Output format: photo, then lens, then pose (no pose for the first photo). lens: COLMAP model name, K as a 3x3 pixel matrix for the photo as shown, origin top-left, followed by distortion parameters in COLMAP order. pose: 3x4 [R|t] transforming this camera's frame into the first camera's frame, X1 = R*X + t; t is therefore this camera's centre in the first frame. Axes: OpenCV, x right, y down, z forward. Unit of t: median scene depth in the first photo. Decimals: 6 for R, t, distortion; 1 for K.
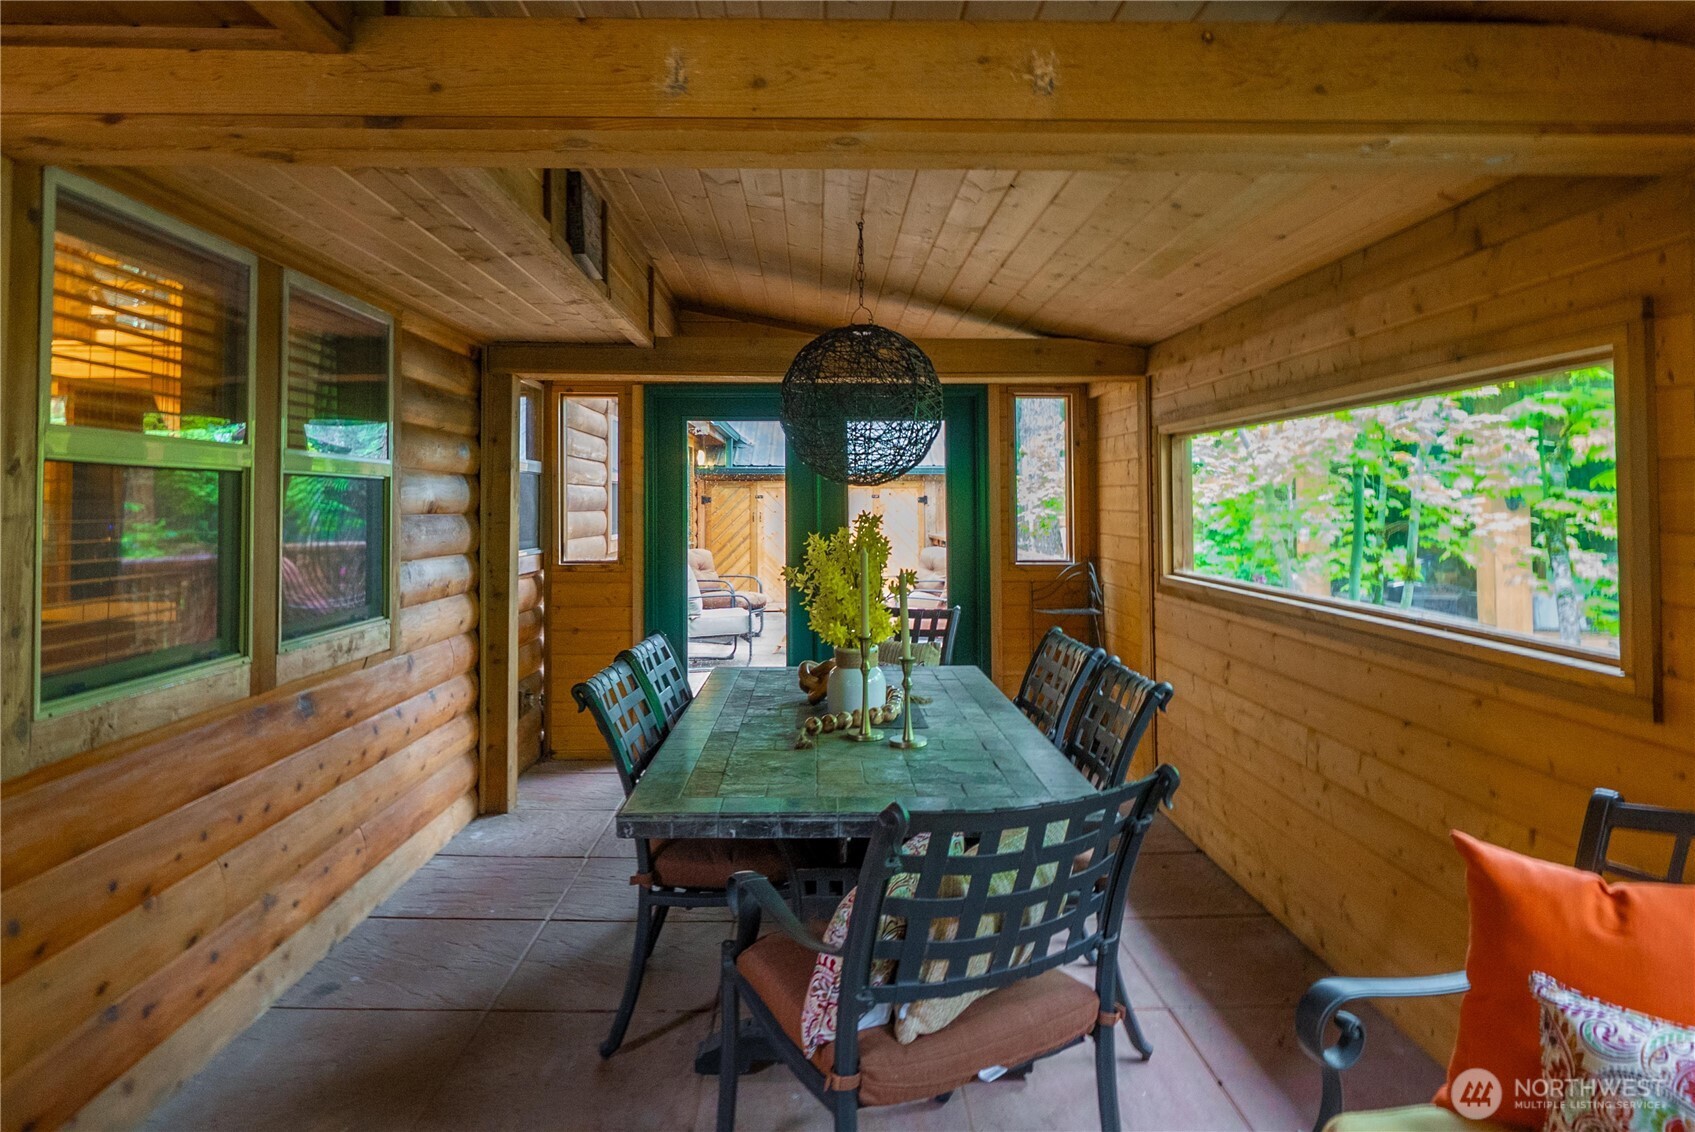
lens RADIAL K [[1070.1, 0, 847.7], [0, 1070.1, 465.0], [0, 0, 1]] dist [-0.000109, -0.000272]
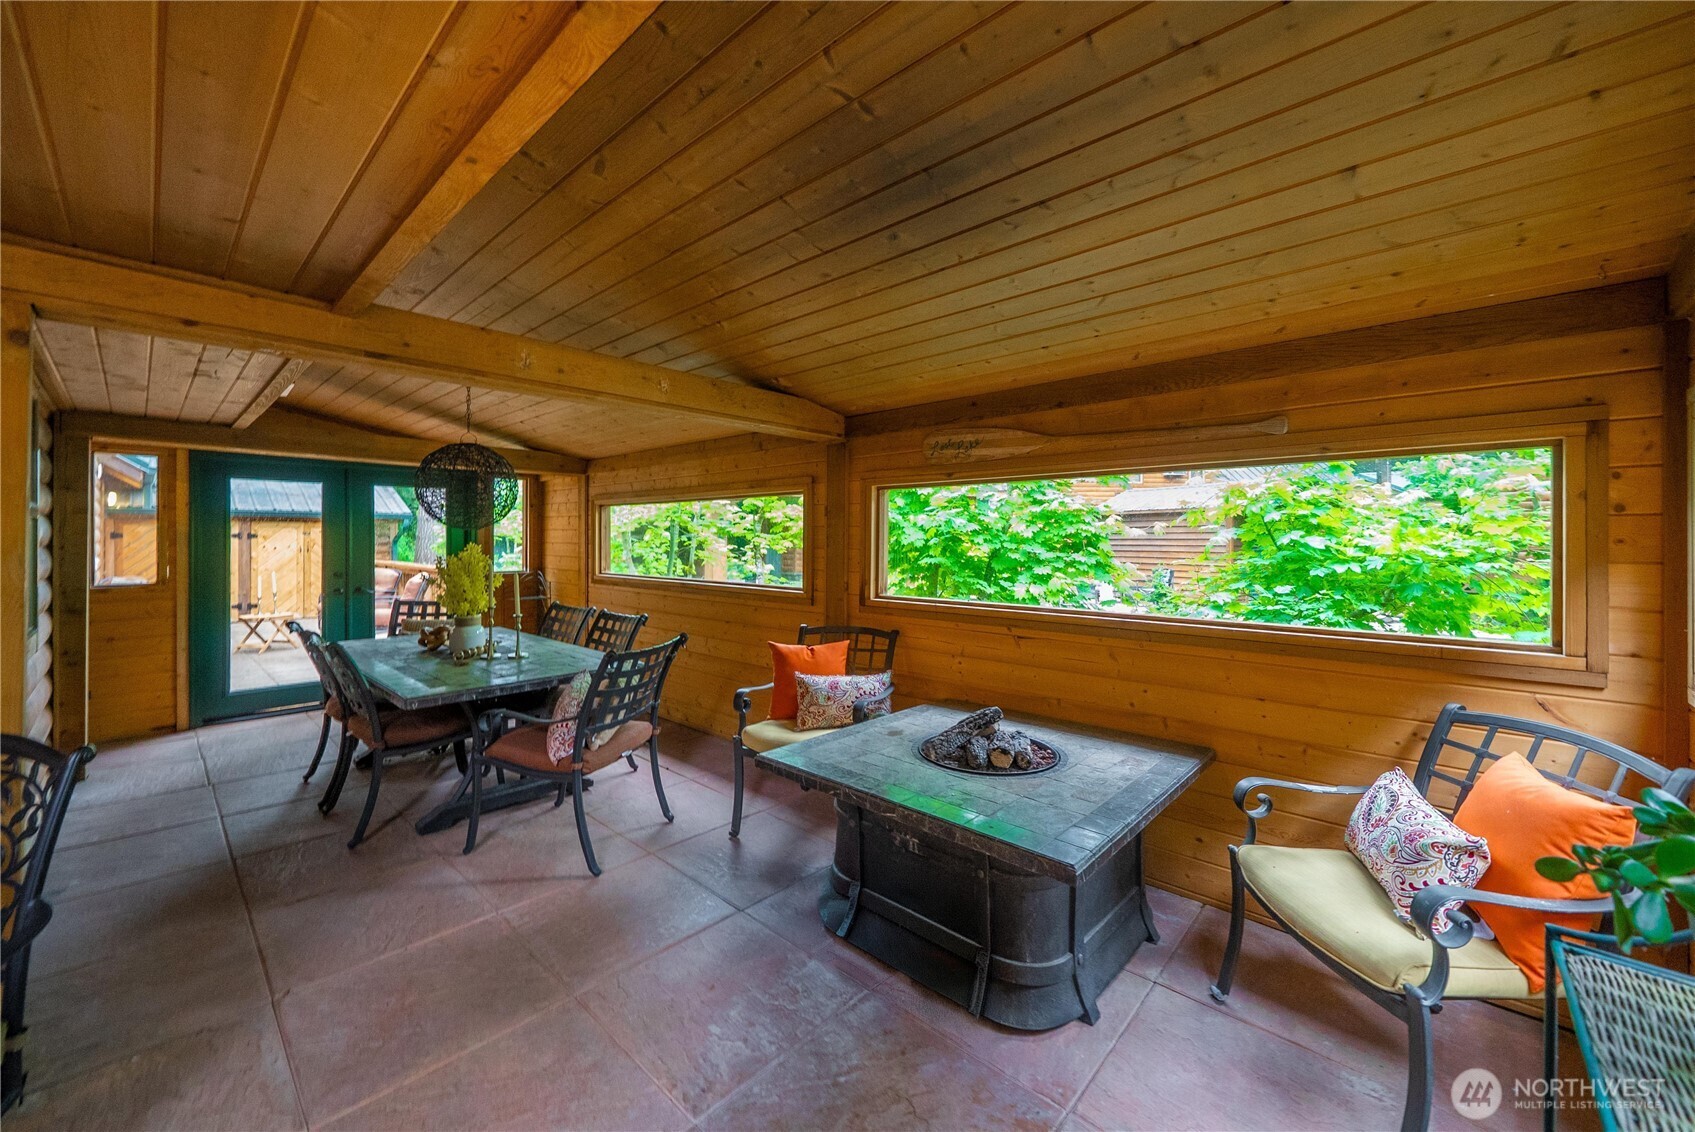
lens RADIAL K [[647.8, 0, 855.3], [0, 647.8, 538.2], [0, 0, 1]] dist [0.001051, 0.000117]
pose [[0.692802, 0.001992, 0.721125, -0.252928], [-0.027085, 0.999362, 0.023260, -0.007546], [-0.720619, -0.035646, 0.692414, -0.201727]]
